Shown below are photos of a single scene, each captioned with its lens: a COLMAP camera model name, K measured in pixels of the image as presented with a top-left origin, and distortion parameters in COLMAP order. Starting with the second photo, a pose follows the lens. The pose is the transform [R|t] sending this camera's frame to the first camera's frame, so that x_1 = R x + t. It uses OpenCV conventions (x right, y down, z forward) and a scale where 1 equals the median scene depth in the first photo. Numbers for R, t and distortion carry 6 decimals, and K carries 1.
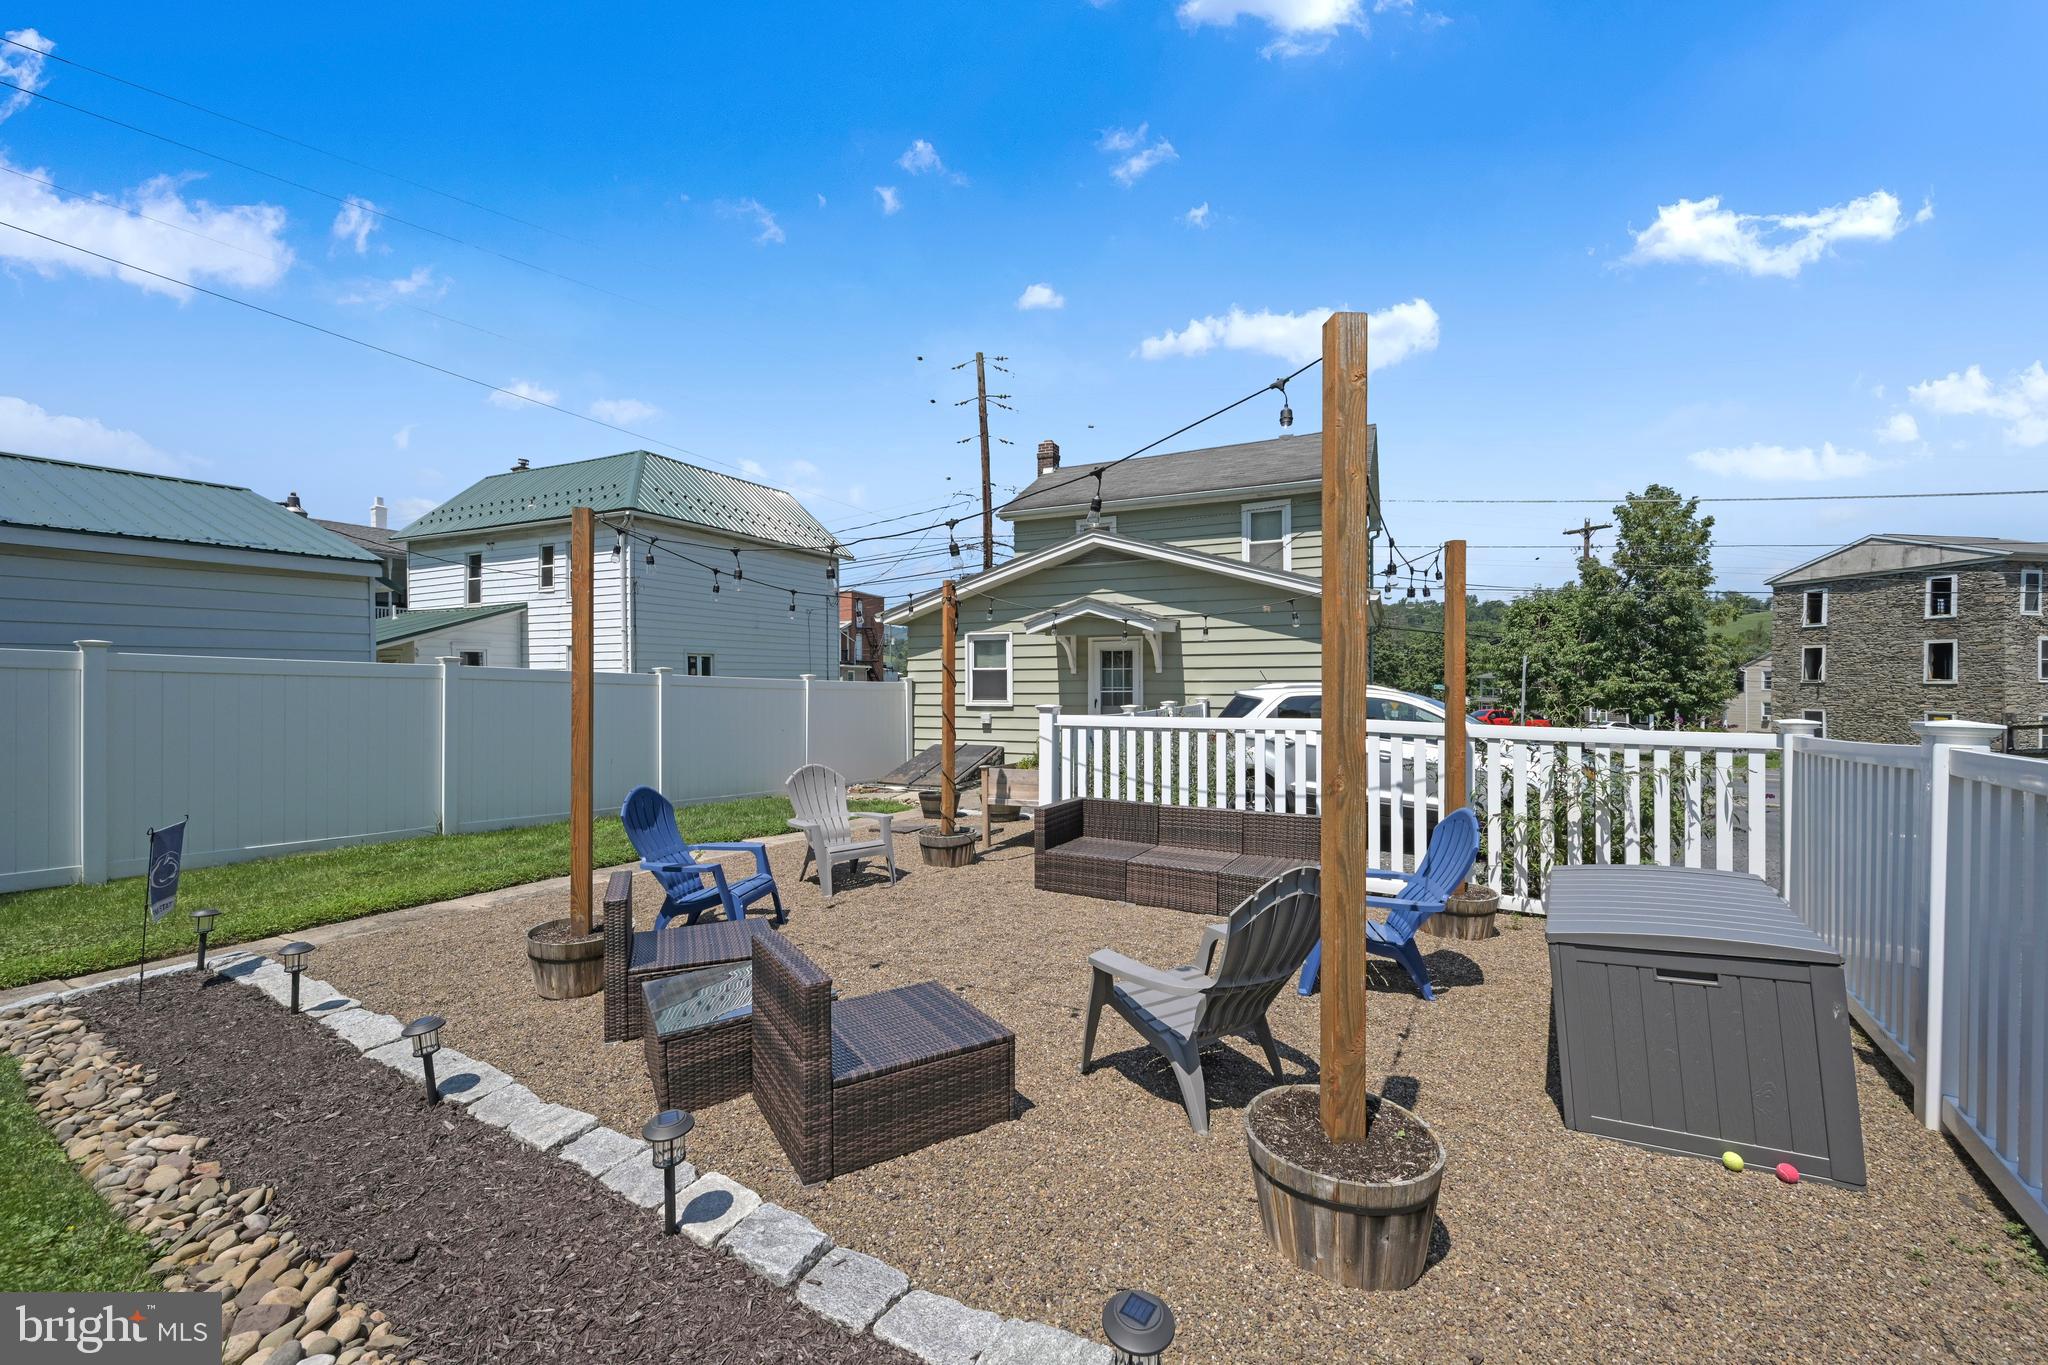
lens RADIAL K [[807.7, 0, 1031.2], [0, 807.7, 689.6], [0, 0, 1]] dist [0.000483, 0.000072]
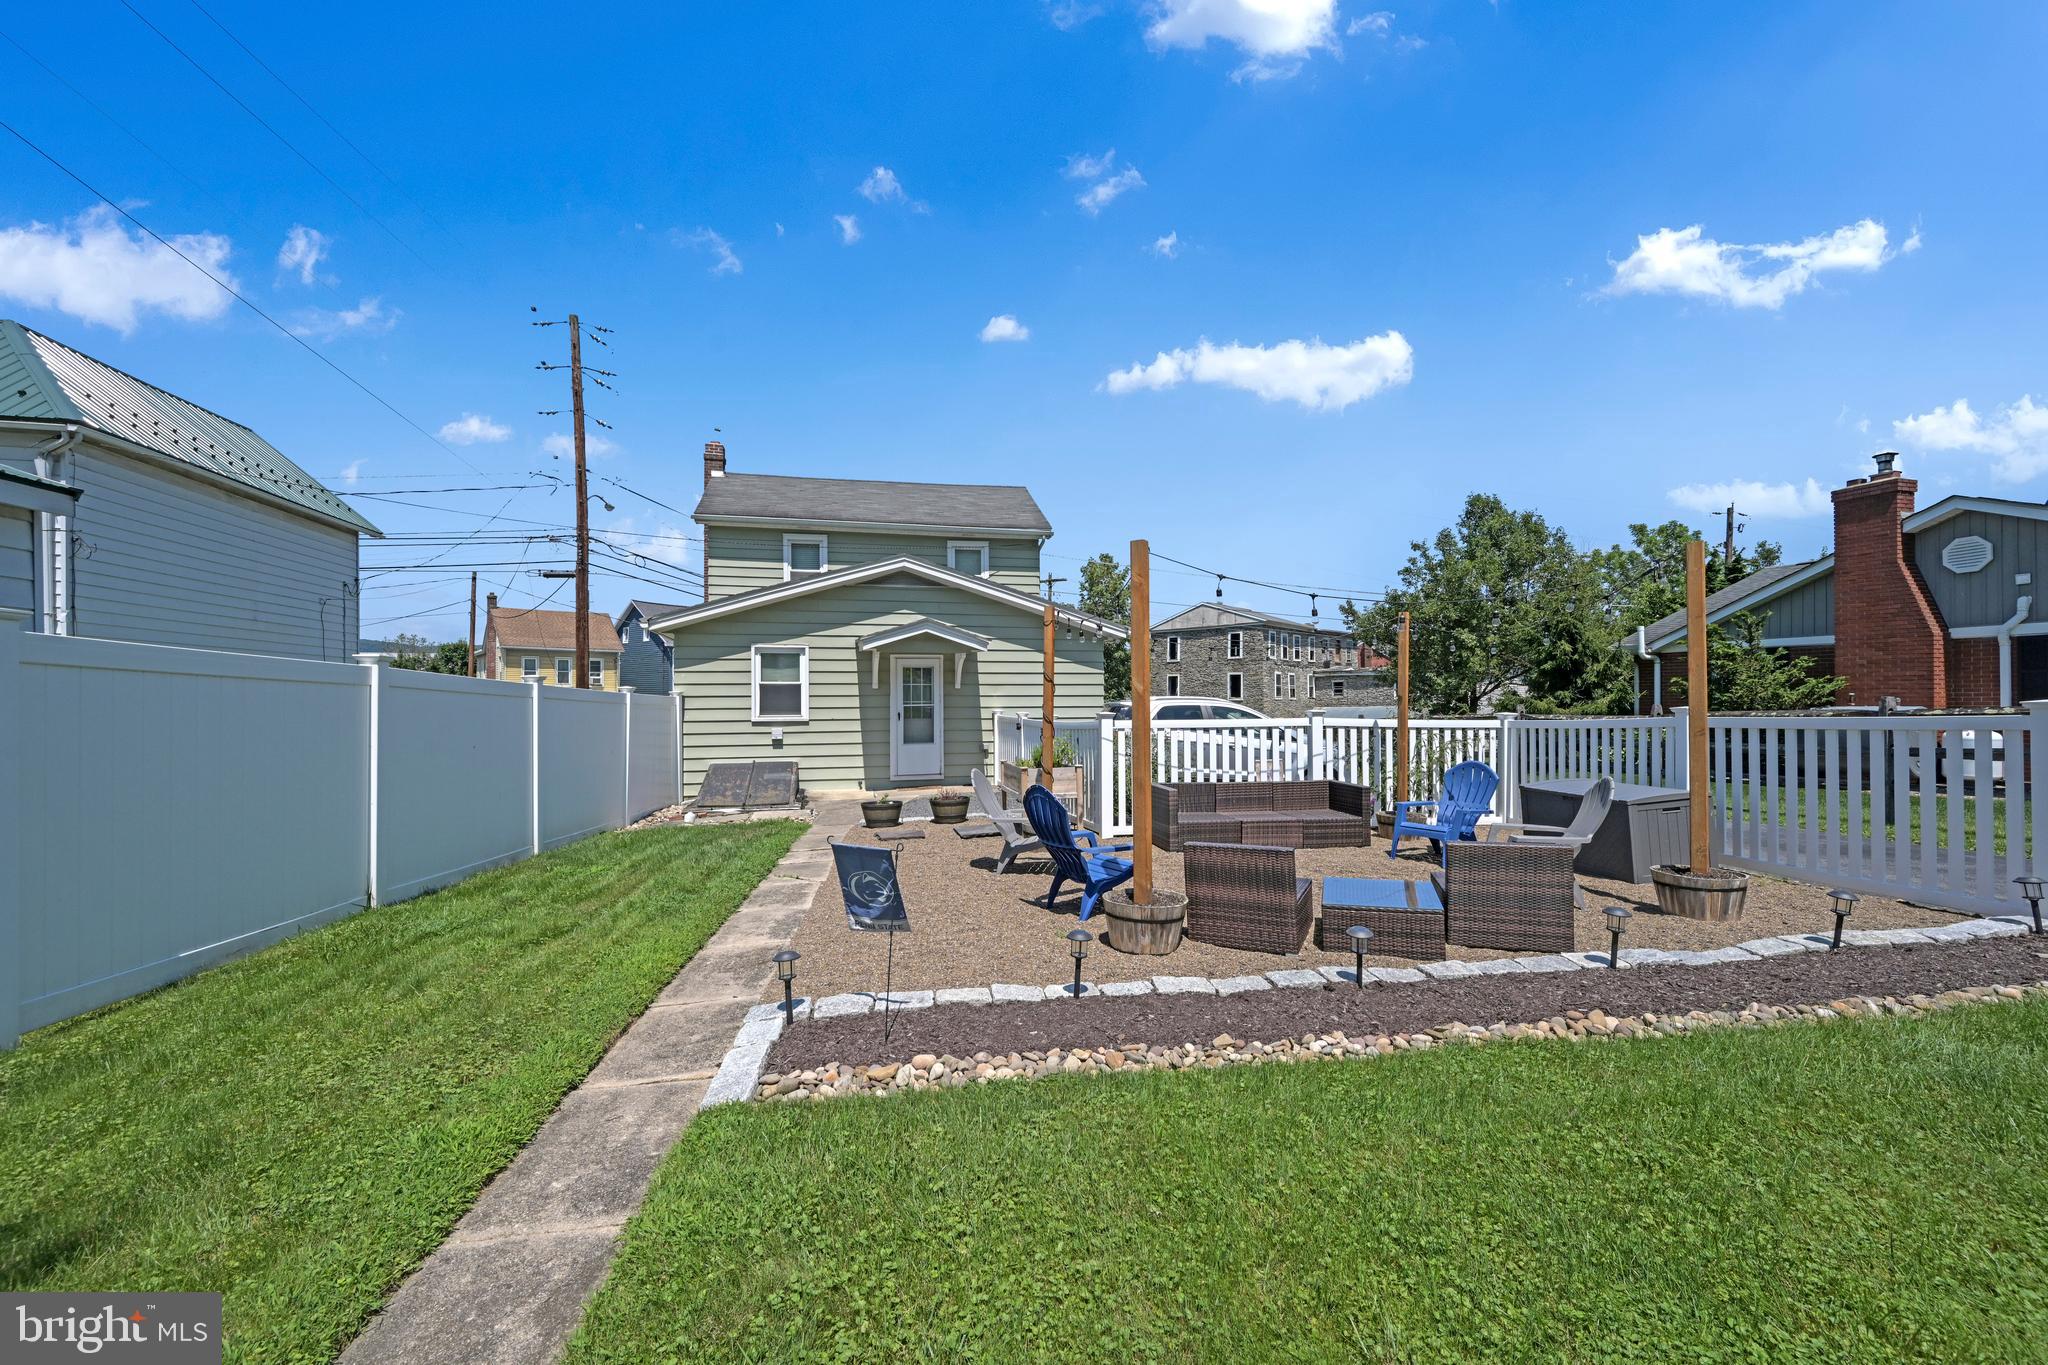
lens RADIAL K [[807.7, 0, 1034.5], [0, 807.7, 697.4], [0, 0, 1]] dist [0.000483, 0.000072]
pose [[0.779777, 0.002332, 0.626053, -0.353445], [0.005880, 0.999922, -0.011048, 0.003881], [-0.626030, 0.012296, 0.779702, 0.042869]]
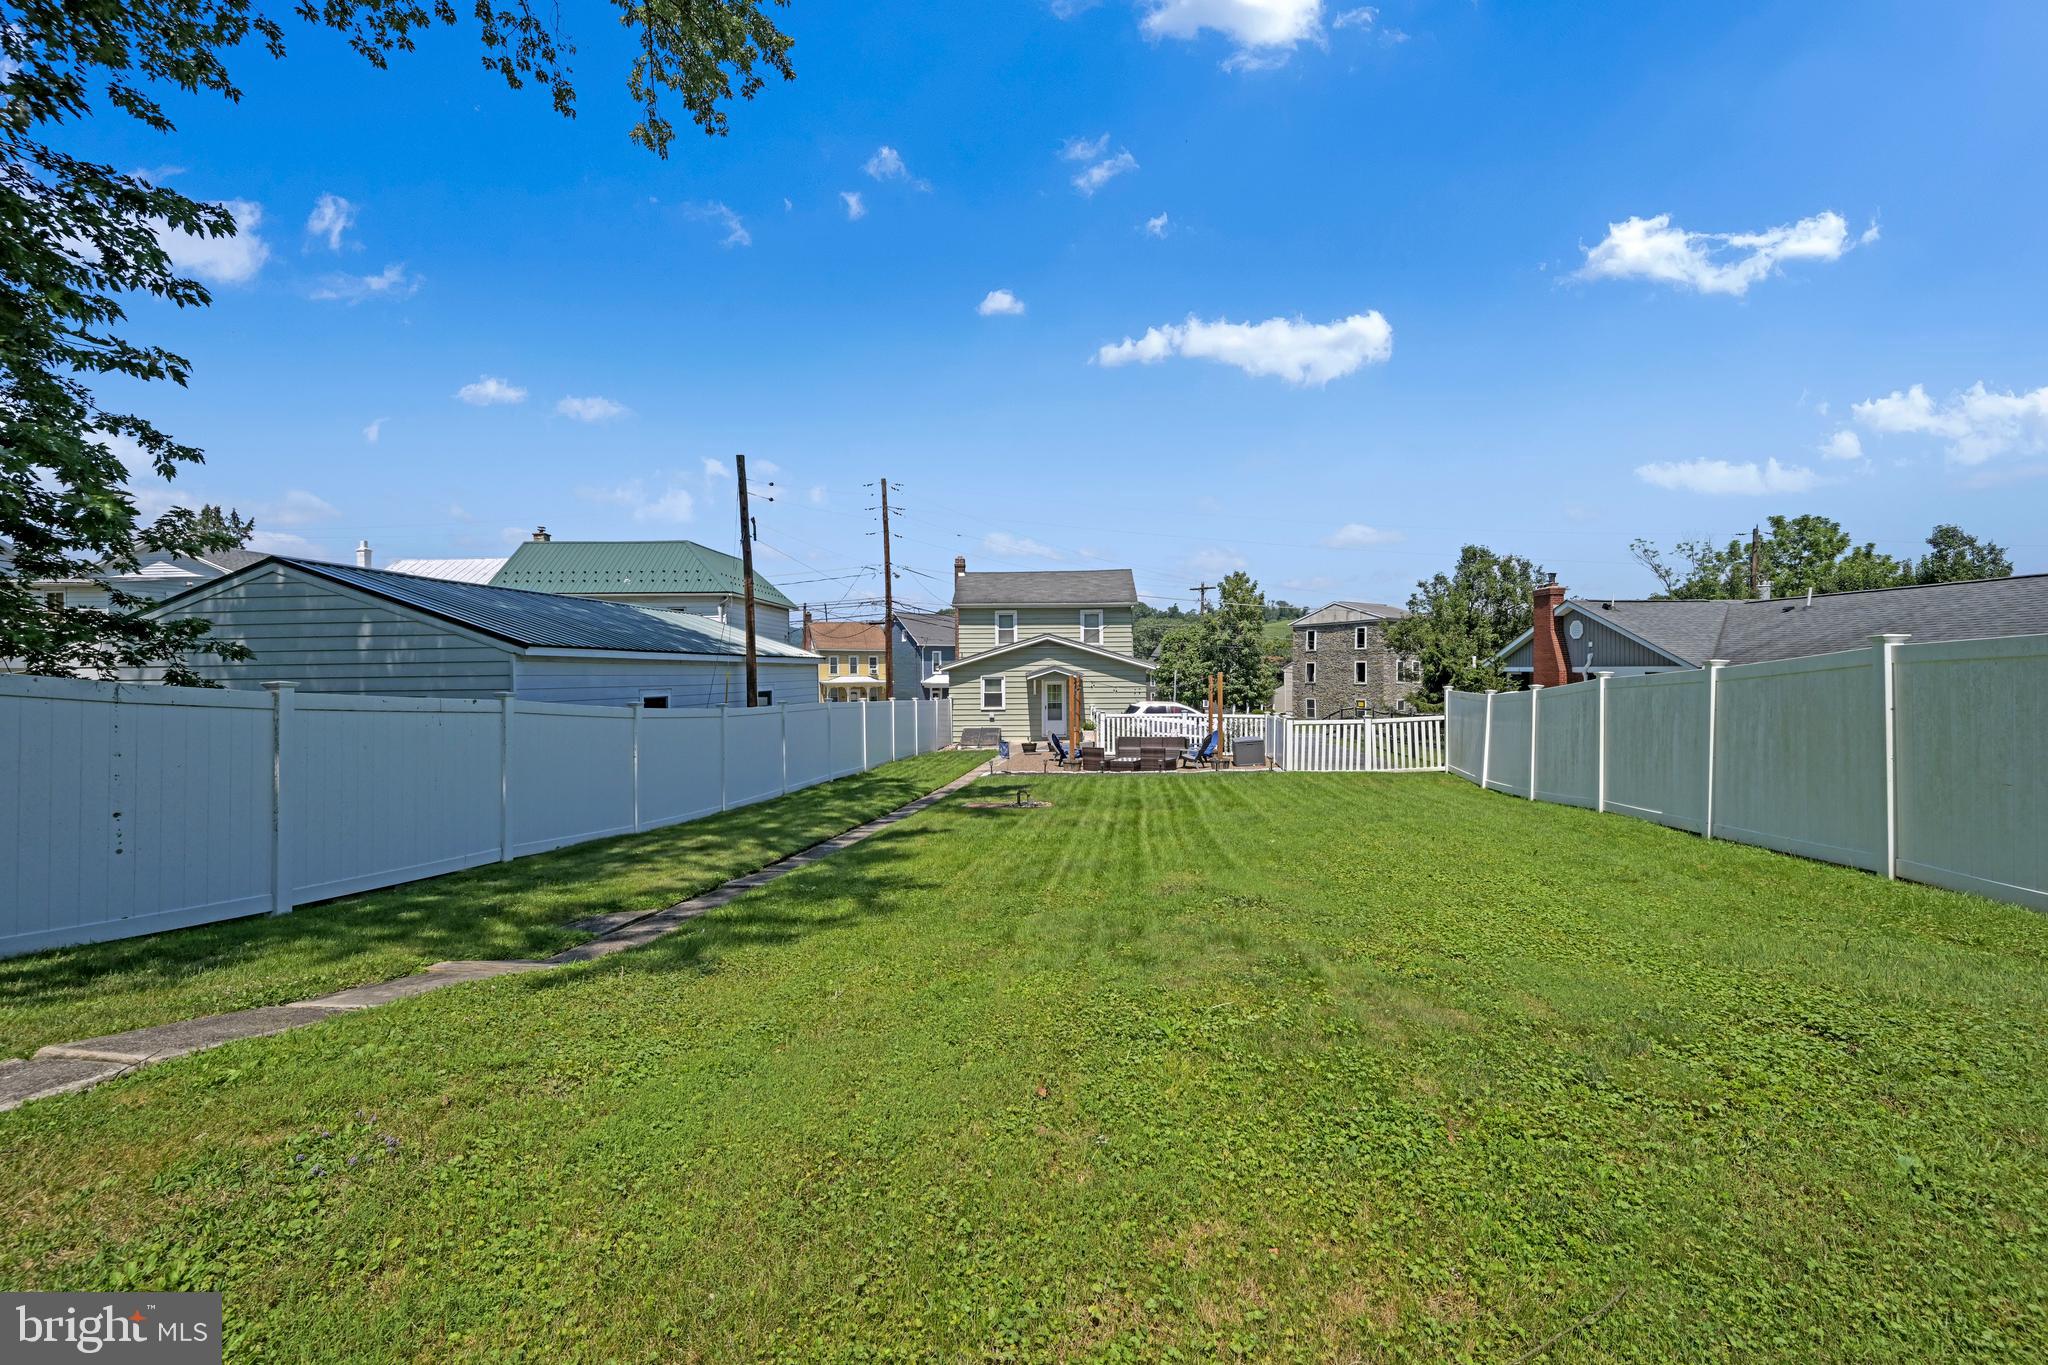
lens RADIAL K [[807.7, 0, 1044.9], [0, 807.7, 685.4], [0, 0, 1]] dist [0.000483, 0.000072]
pose [[0.909348, -0.009195, 0.415934, -0.692802], [0.006890, 0.999951, 0.007044, -0.049924], [-0.415979, -0.003540, 0.909368, -0.860819]]
